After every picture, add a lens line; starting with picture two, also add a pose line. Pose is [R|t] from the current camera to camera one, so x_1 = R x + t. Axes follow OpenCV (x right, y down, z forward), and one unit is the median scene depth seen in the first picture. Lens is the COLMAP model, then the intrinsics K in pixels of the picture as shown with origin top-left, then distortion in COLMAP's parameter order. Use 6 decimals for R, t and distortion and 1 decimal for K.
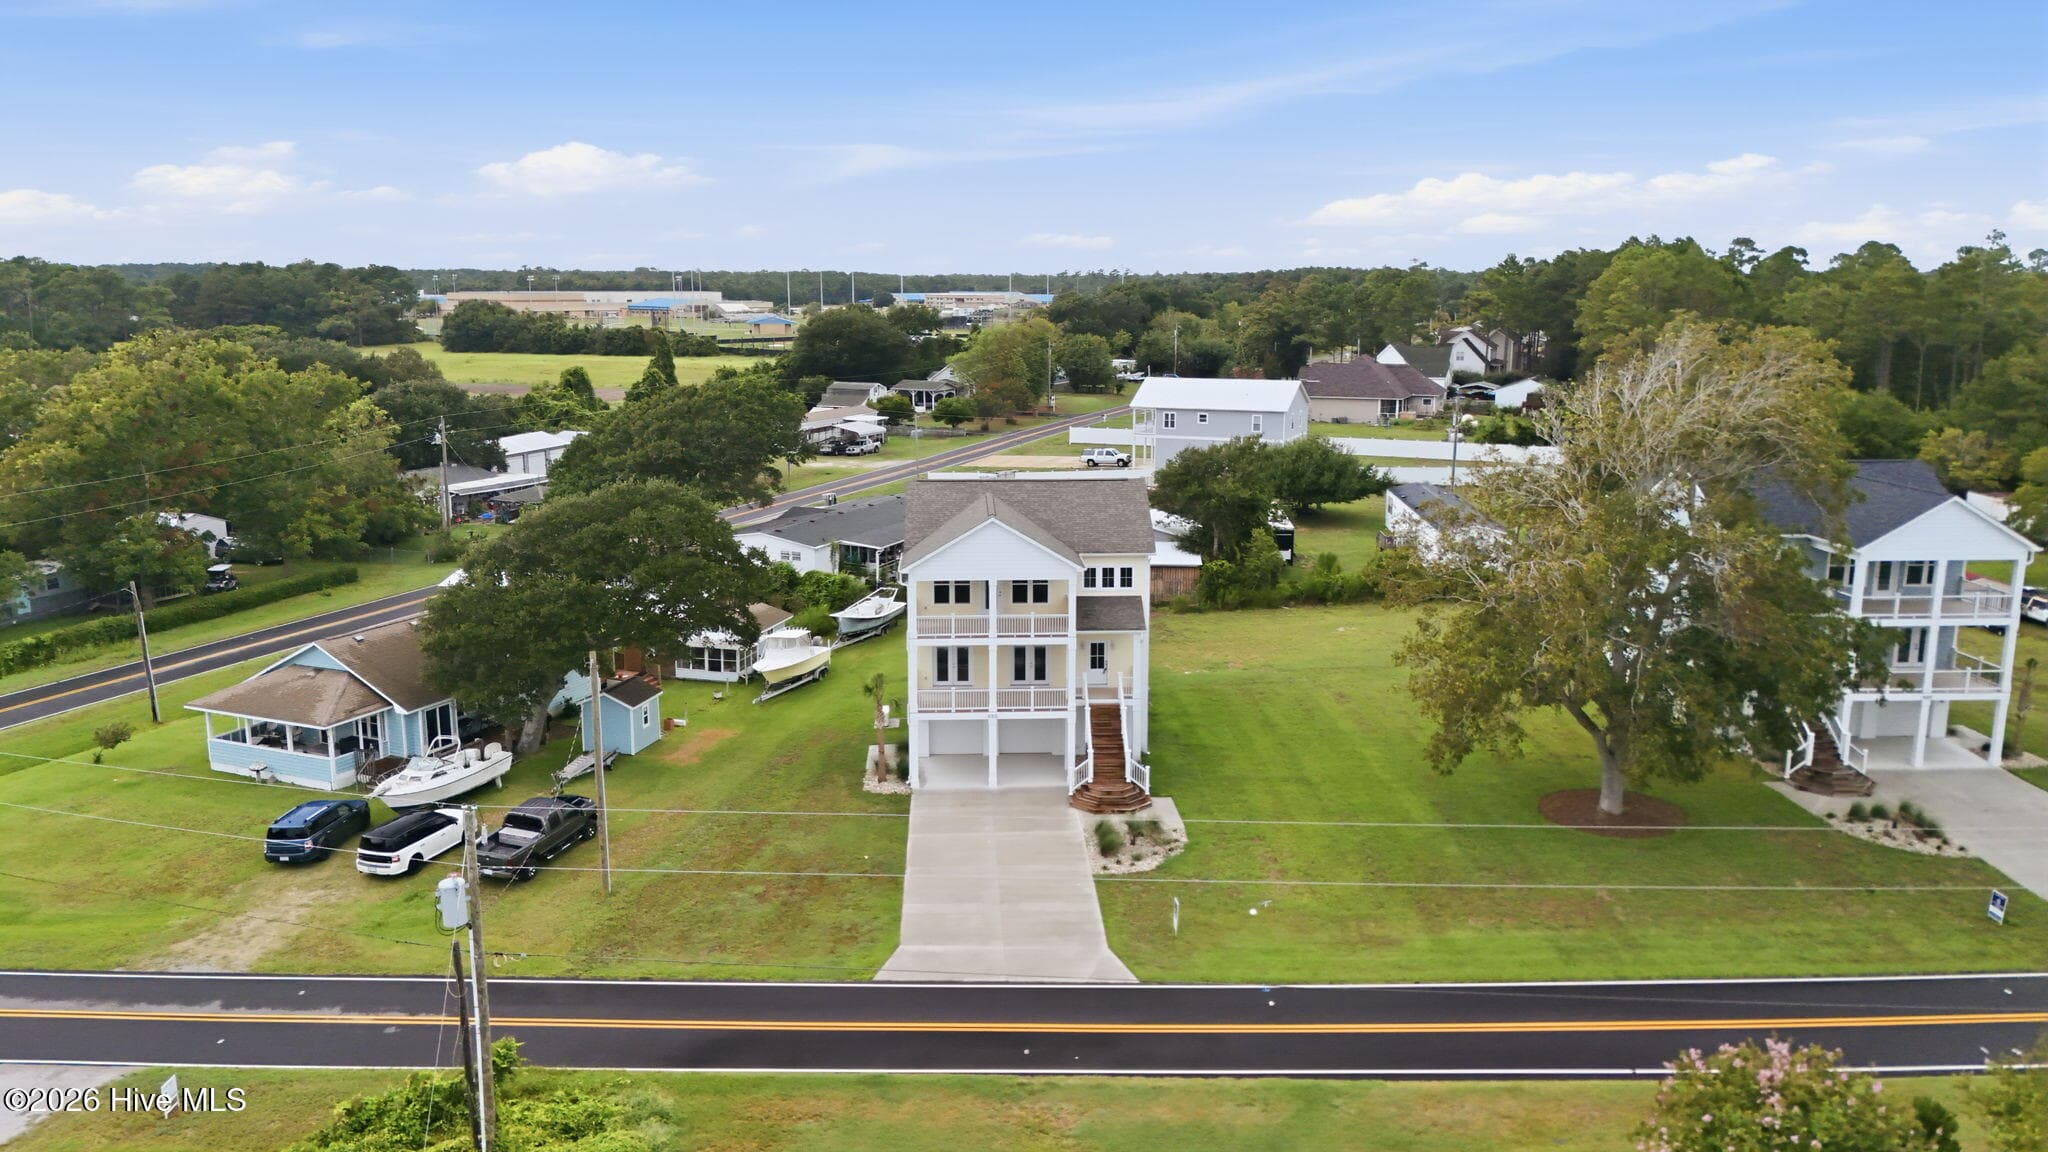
lens RADIAL K [[1498.3, 0, 1024.0], [0, 1498.3, 576.0], [0, 0, 1]] dist [0.155912, -0.244611]
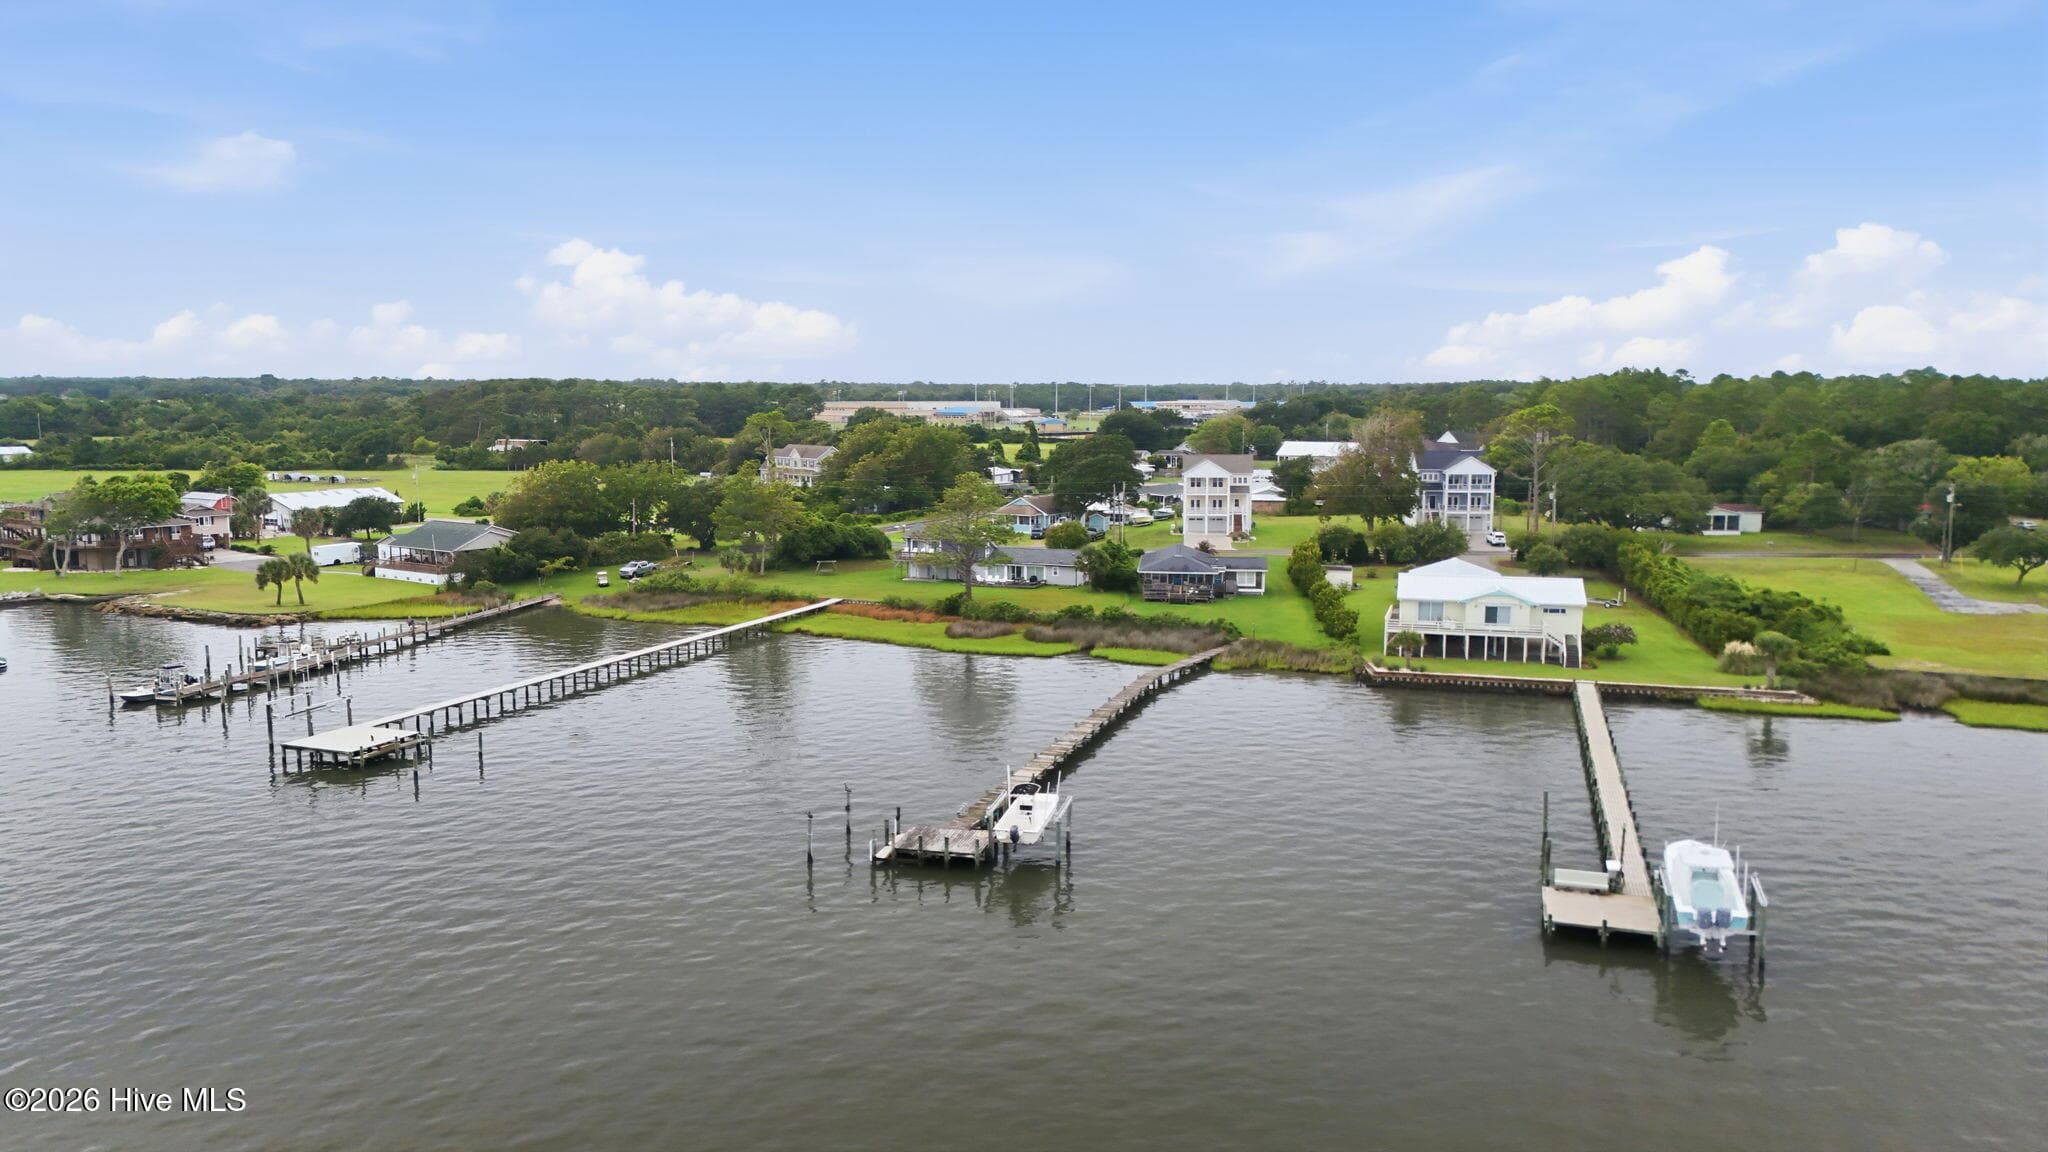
lens RADIAL K [[1498.3, 0, 1024.0], [0, 1498.3, 576.0], [0, 0, 1]] dist [0.155912, -0.244611]
pose [[0.989431, 0.018050, -0.143876, 0.065418], [-0.027993, 0.997334, -0.067385, 0.476487], [0.142276, 0.070700, 0.987299, -2.553933]]
